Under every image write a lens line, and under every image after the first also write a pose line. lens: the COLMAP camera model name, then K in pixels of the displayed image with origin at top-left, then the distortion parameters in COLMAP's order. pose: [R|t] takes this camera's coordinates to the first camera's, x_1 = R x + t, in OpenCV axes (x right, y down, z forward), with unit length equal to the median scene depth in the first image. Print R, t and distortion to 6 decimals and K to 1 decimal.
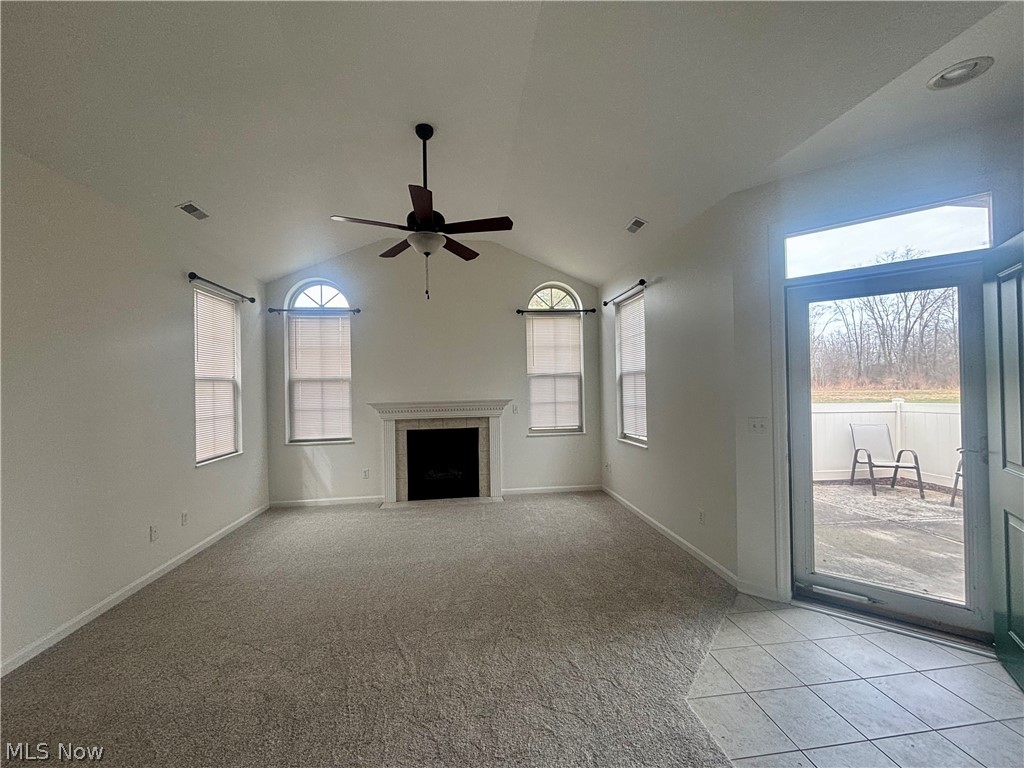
lens RADIAL K [[411.9, 0, 514.2], [0, 411.9, 383.2], [0, 0, 1]] dist [0.002954, 0.000463]
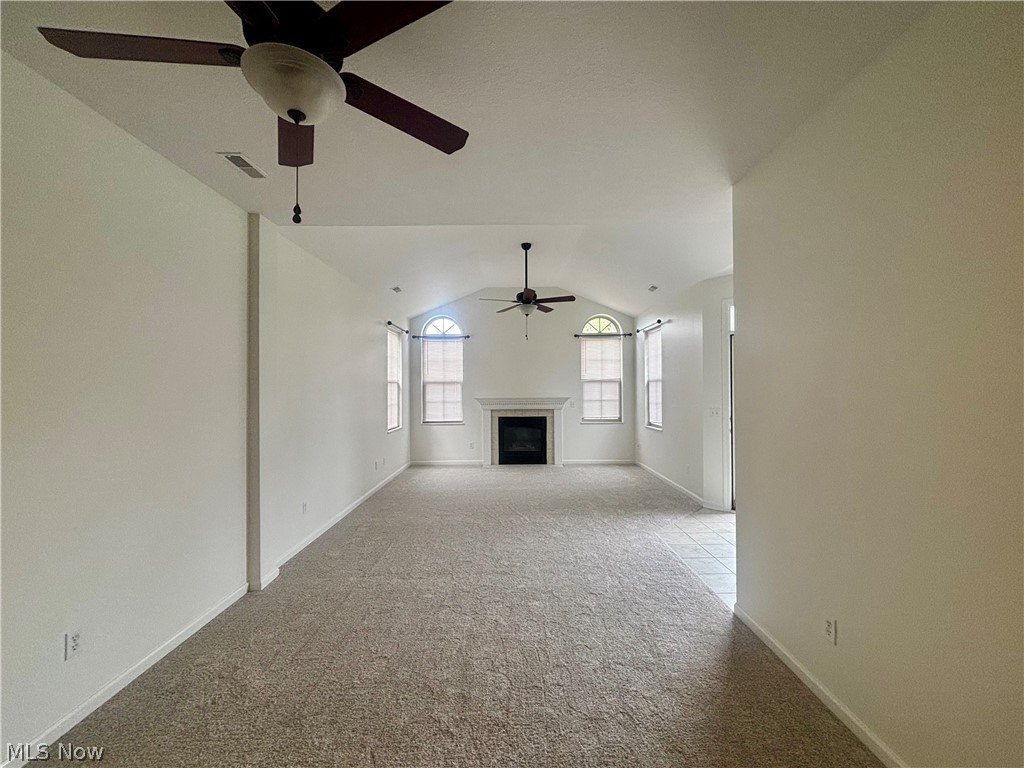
lens RADIAL K [[412.2, 0, 510.7], [0, 412.2, 381.7], [0, 0, 1]] dist [0.000340, 0.000421]
pose [[0.991213, 0.011728, -0.131752, -0.023913], [-0.012255, 0.999920, -0.003189, -0.007866], [0.131704, 0.004775, 0.991278, -0.460452]]
